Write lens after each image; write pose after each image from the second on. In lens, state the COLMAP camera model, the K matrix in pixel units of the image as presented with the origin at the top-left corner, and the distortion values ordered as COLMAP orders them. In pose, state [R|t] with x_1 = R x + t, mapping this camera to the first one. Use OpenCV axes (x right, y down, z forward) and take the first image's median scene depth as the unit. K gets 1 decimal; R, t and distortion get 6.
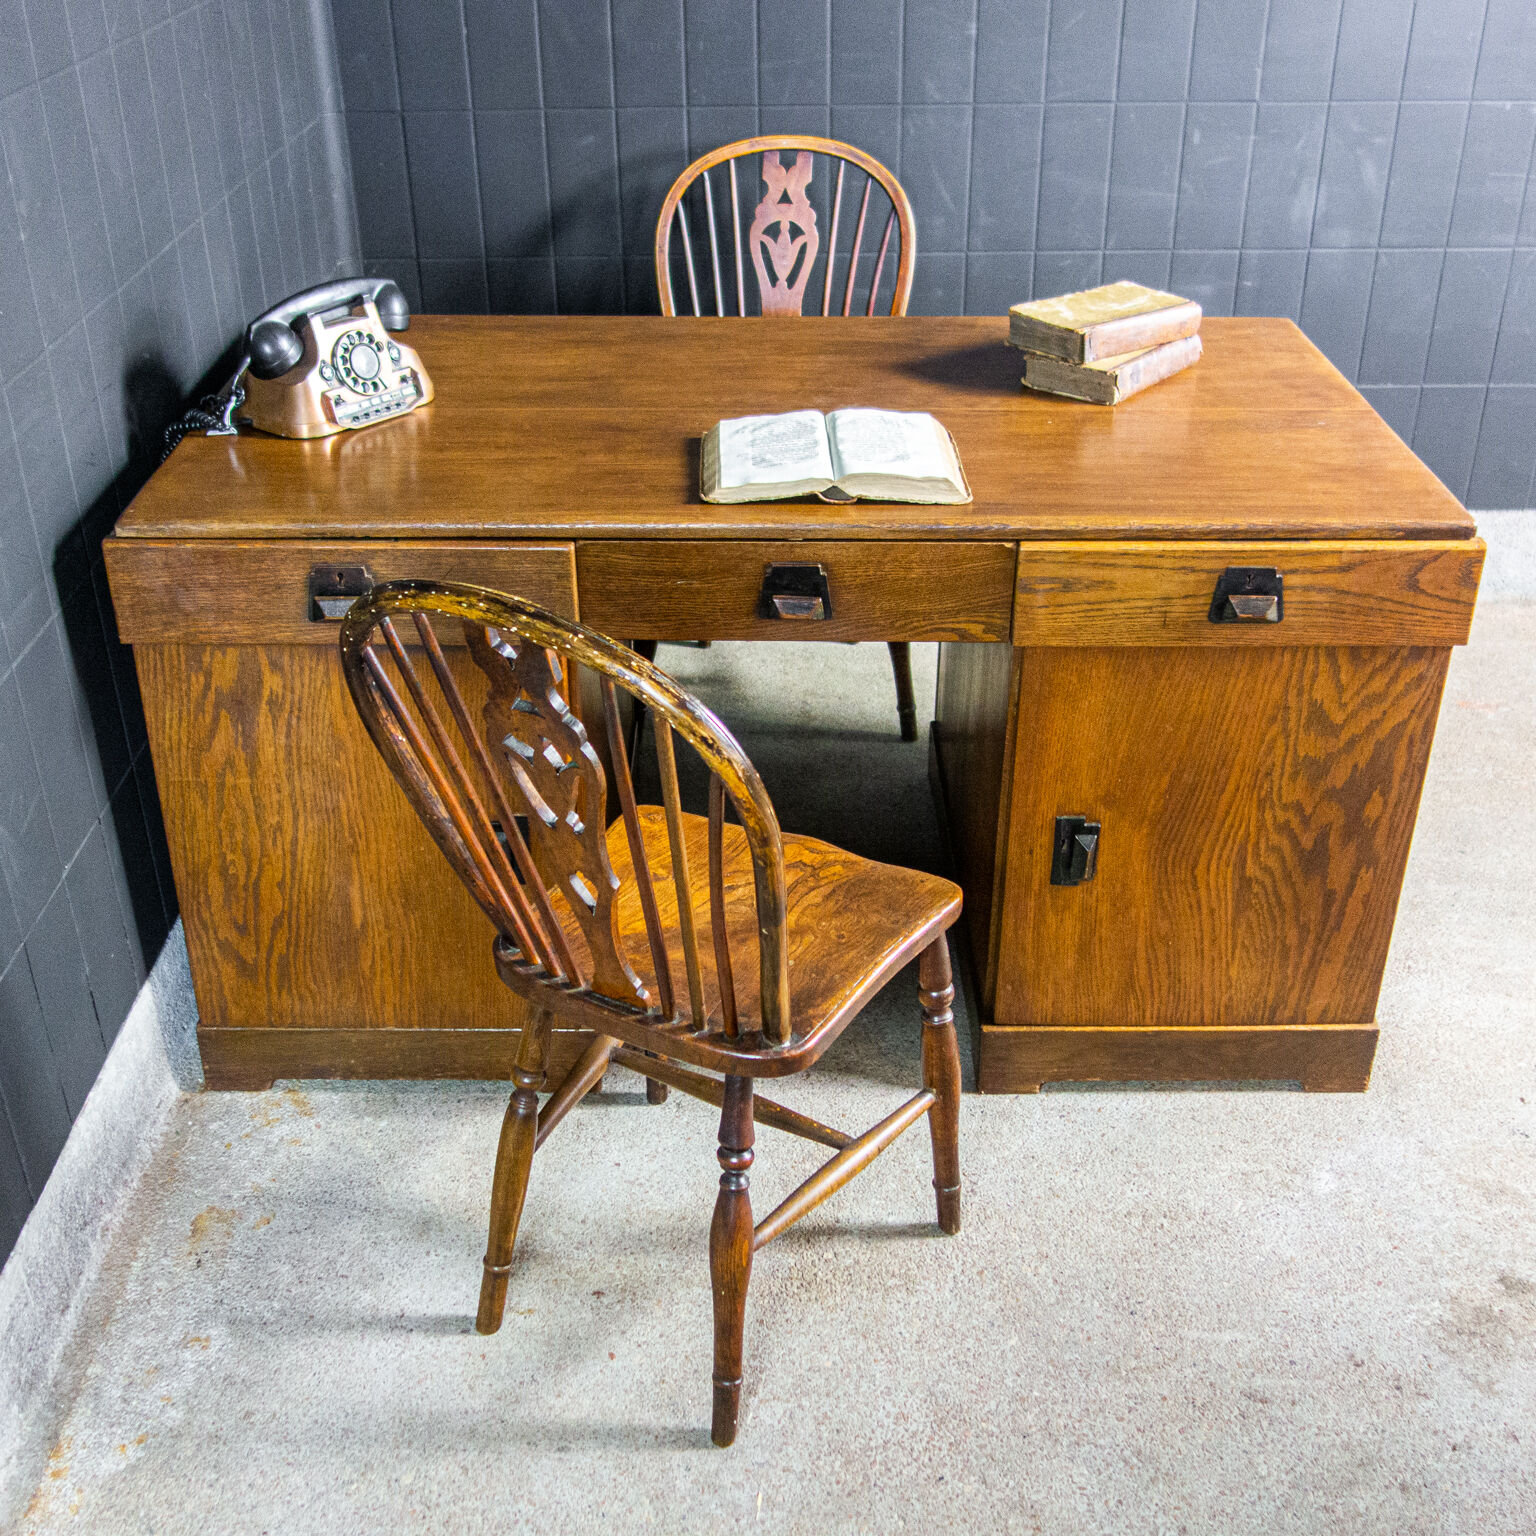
lens RADIAL K [[1812.0, 0, 765.8], [0, 1812.0, 775.5], [0, 0, 1]] dist [-0.020315, 0.000000]
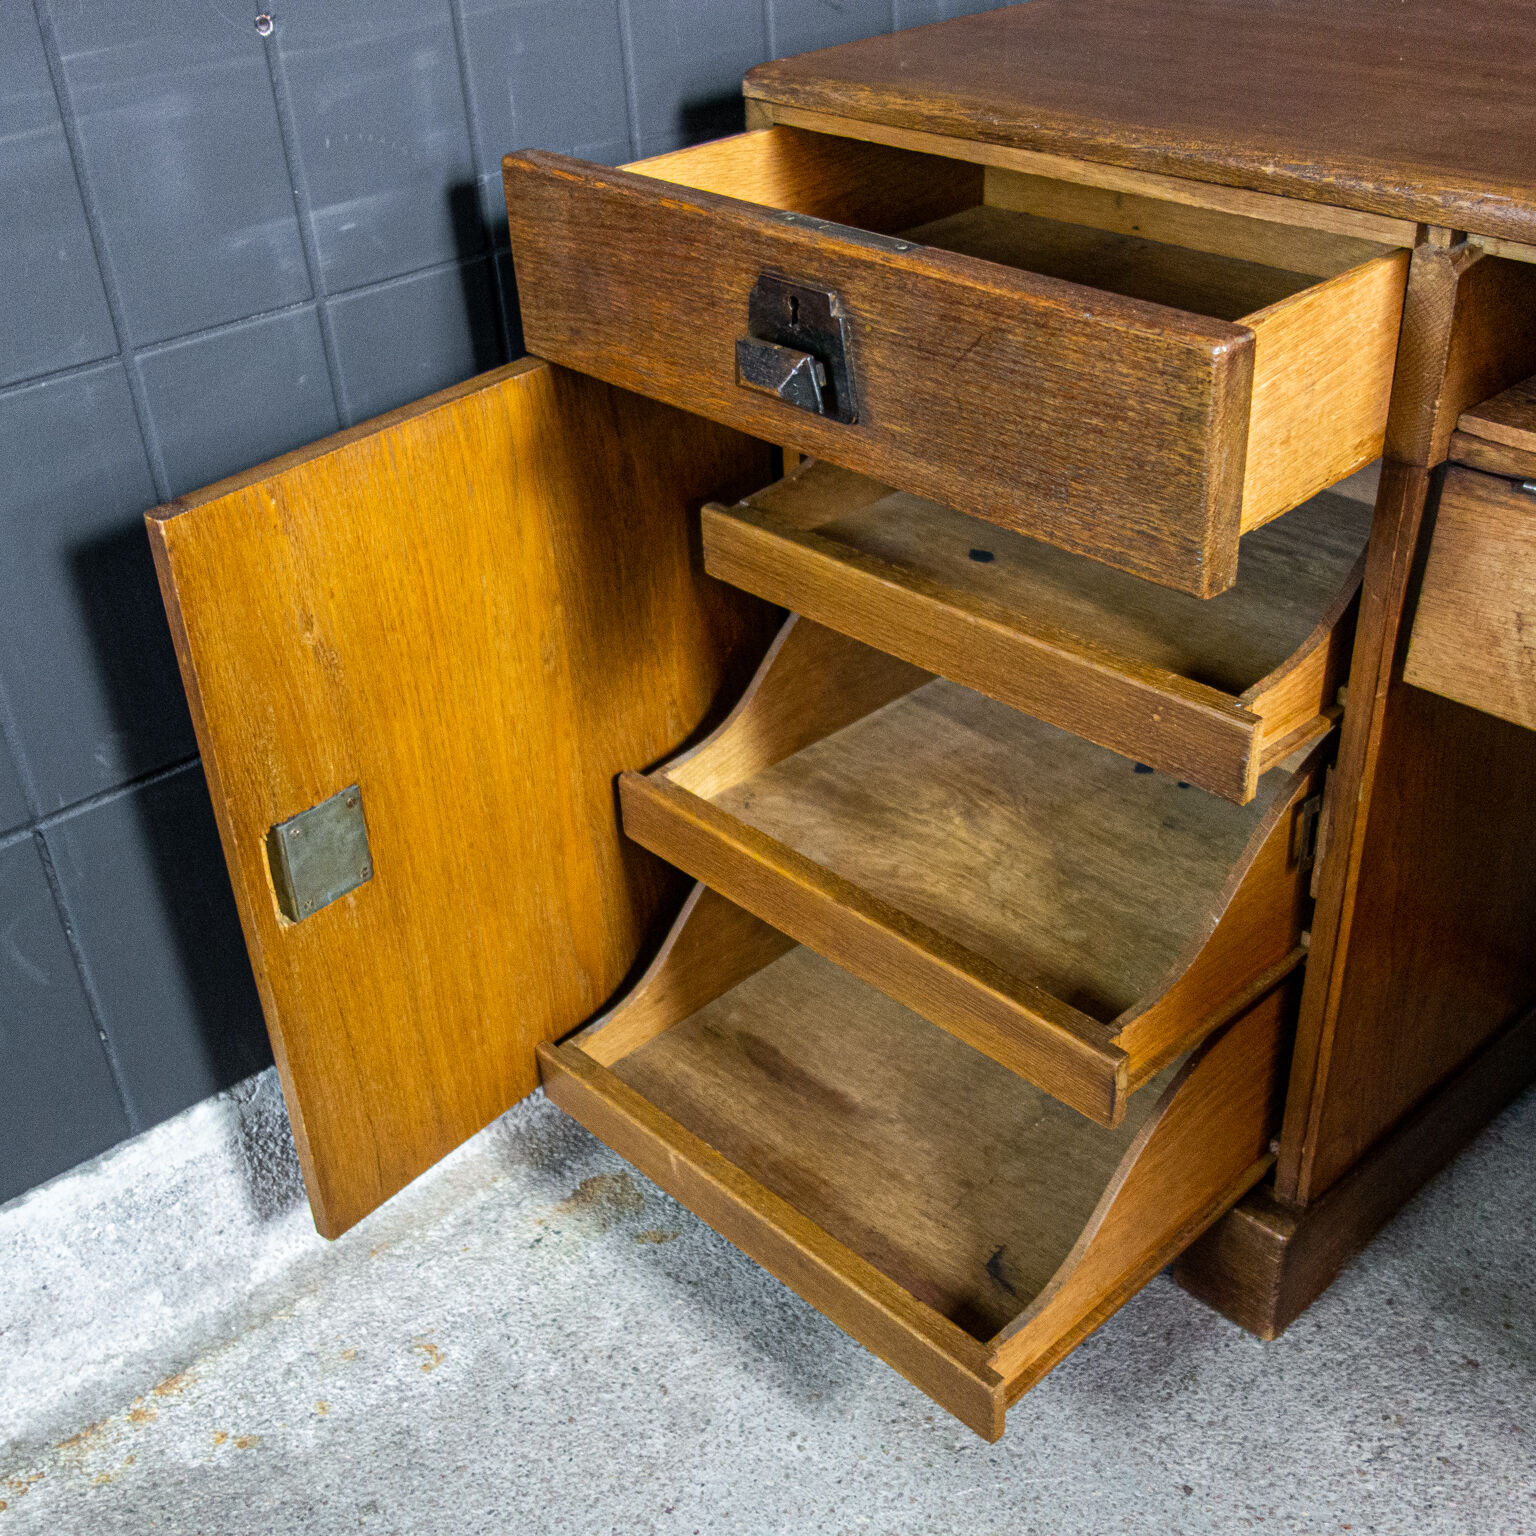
lens RADIAL K [[1812.0, 0, 771.1], [0, 1812.0, 773.4], [0, 0, 1]] dist [-0.020315, 0.000000]
pose [[0.675702, 0.360836, -0.642825, 0.099827], [-0.325568, 0.928433, 0.178937, -0.031598], [0.661387, 0.088375, 0.744820, 0.532464]]
